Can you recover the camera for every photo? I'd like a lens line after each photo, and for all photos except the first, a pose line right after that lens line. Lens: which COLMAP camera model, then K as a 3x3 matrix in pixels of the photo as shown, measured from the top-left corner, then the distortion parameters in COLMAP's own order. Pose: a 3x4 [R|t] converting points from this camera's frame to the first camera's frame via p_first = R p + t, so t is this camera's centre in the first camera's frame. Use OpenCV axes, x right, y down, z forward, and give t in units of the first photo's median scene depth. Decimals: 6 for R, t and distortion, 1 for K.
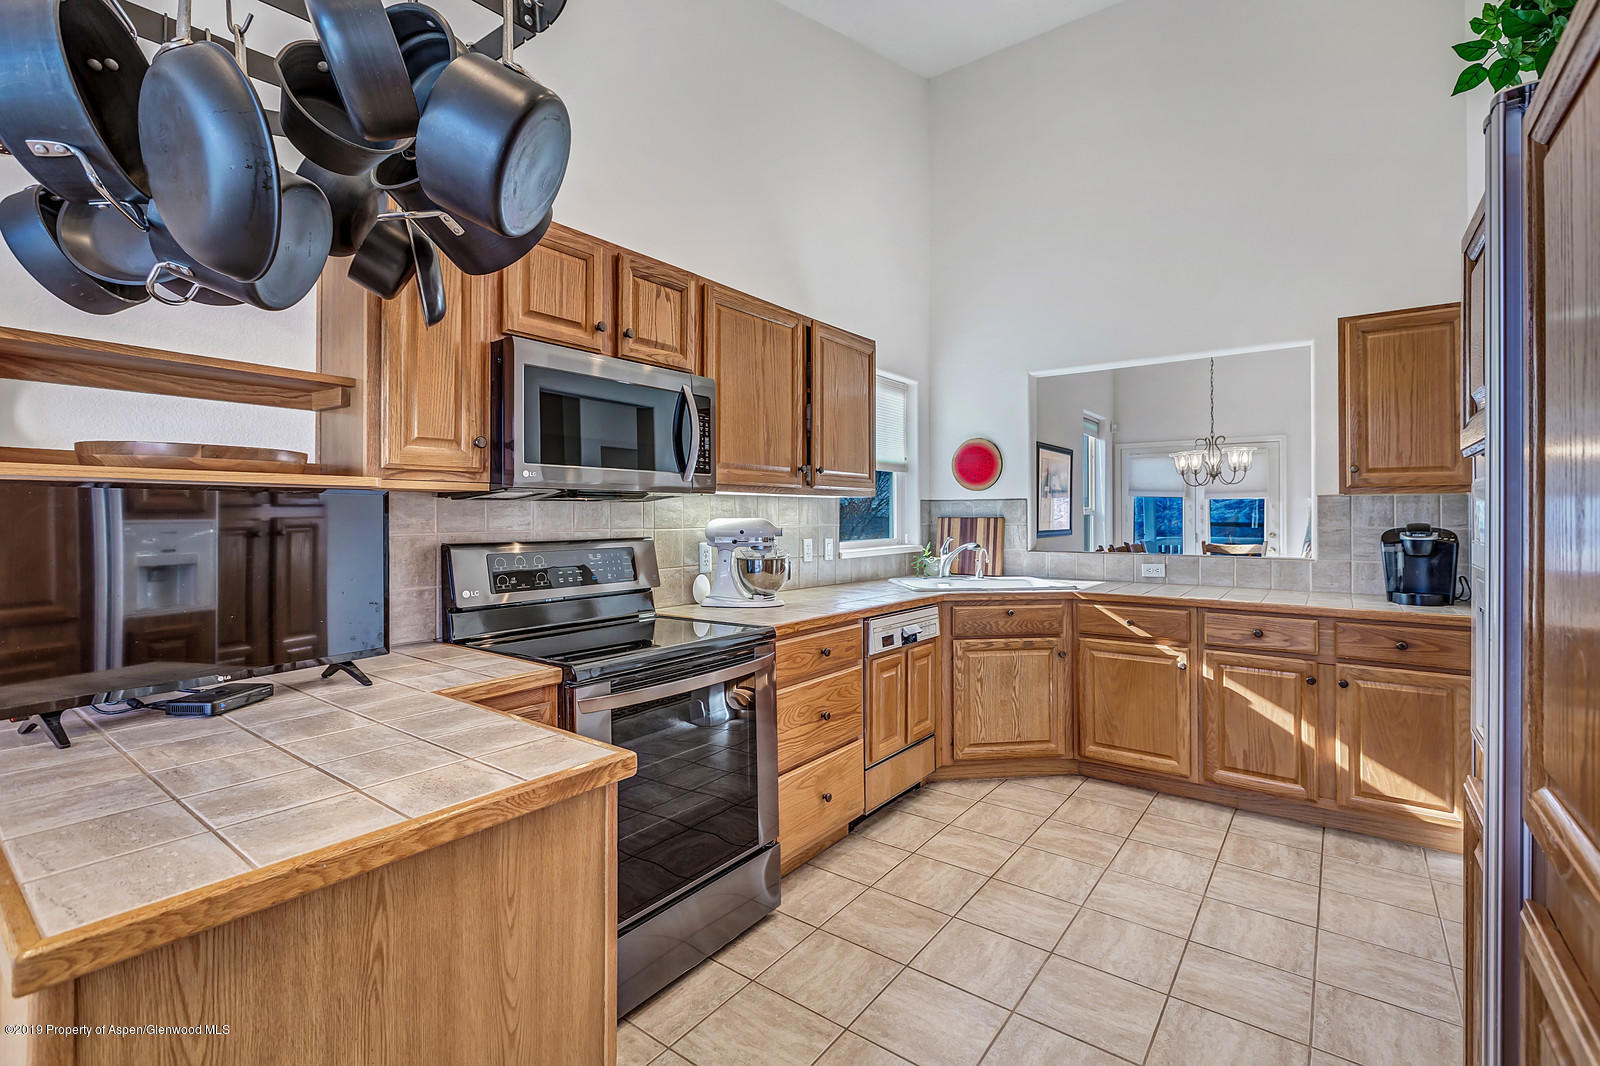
lens RADIAL K [[714.0, 0, 802.2], [0, 714.0, 508.4], [0, 0, 1]] dist [0.000499, 0.000206]
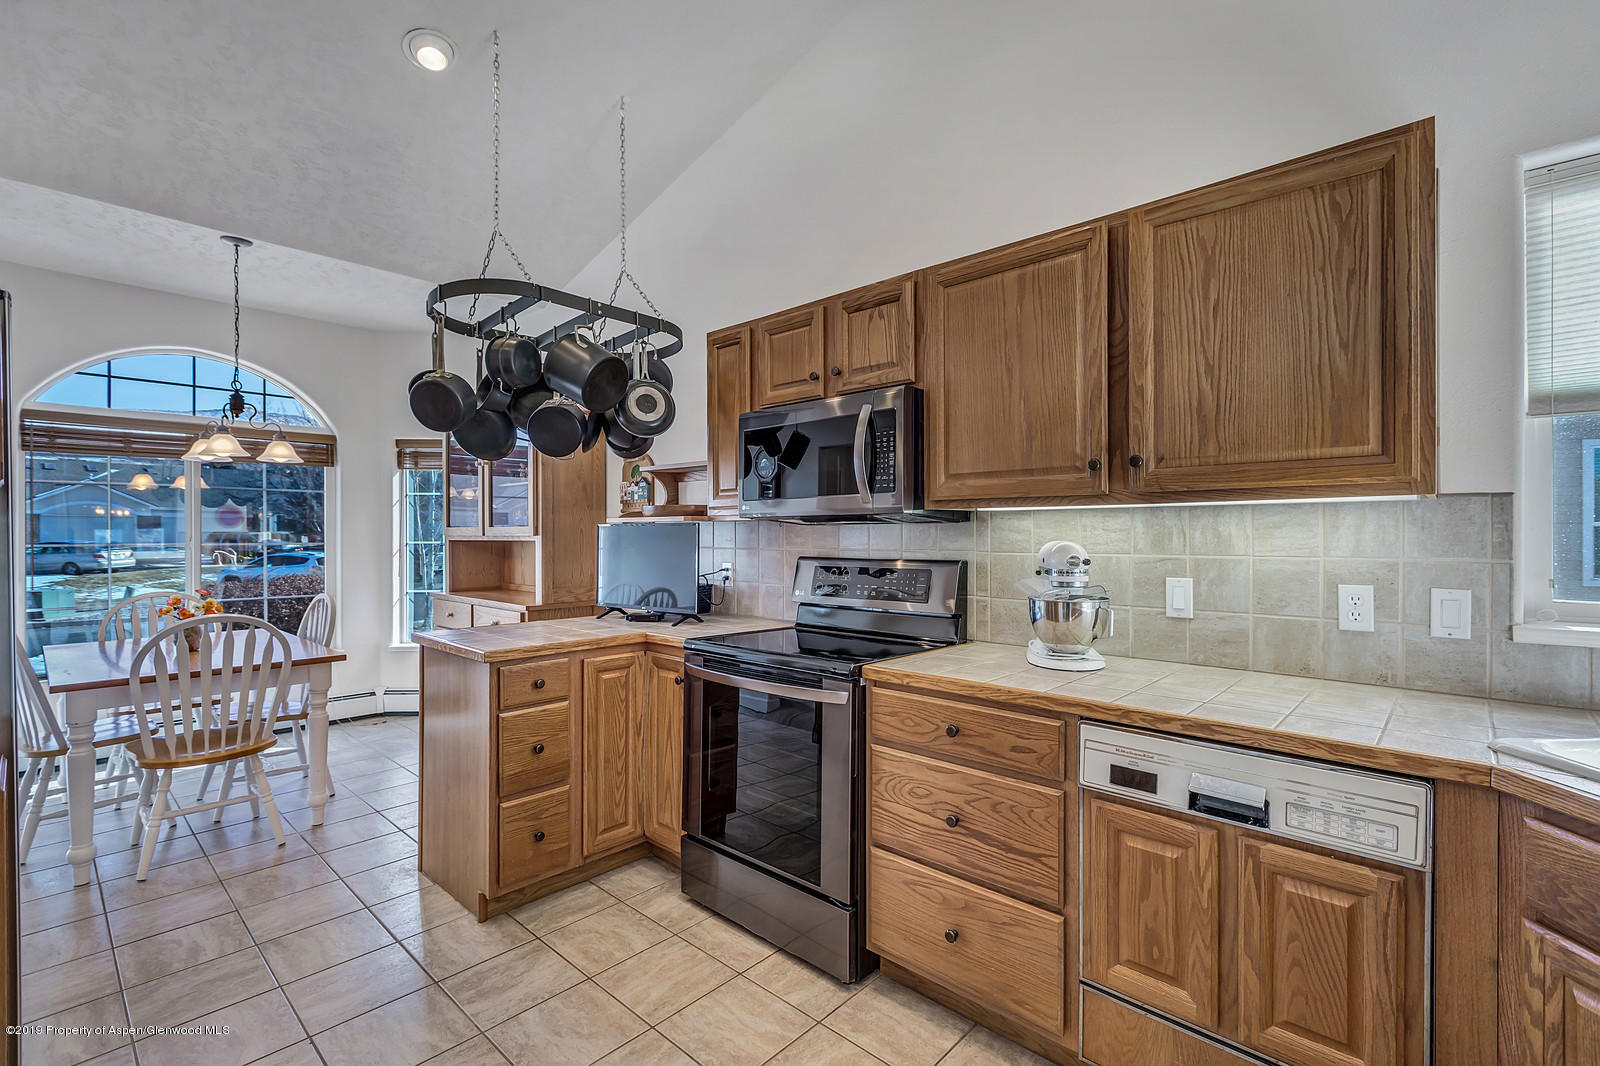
lens RADIAL K [[714.0, 0, 800.2], [0, 714.0, 537.6], [0, 0, 1]] dist [0.000499, 0.000206]
pose [[-0.100674, 0.002471, -0.994916, 0.742912], [0.006127, 0.999979, 0.001864, 0.007810], [0.994901, -0.005908, -0.100687, 0.910950]]
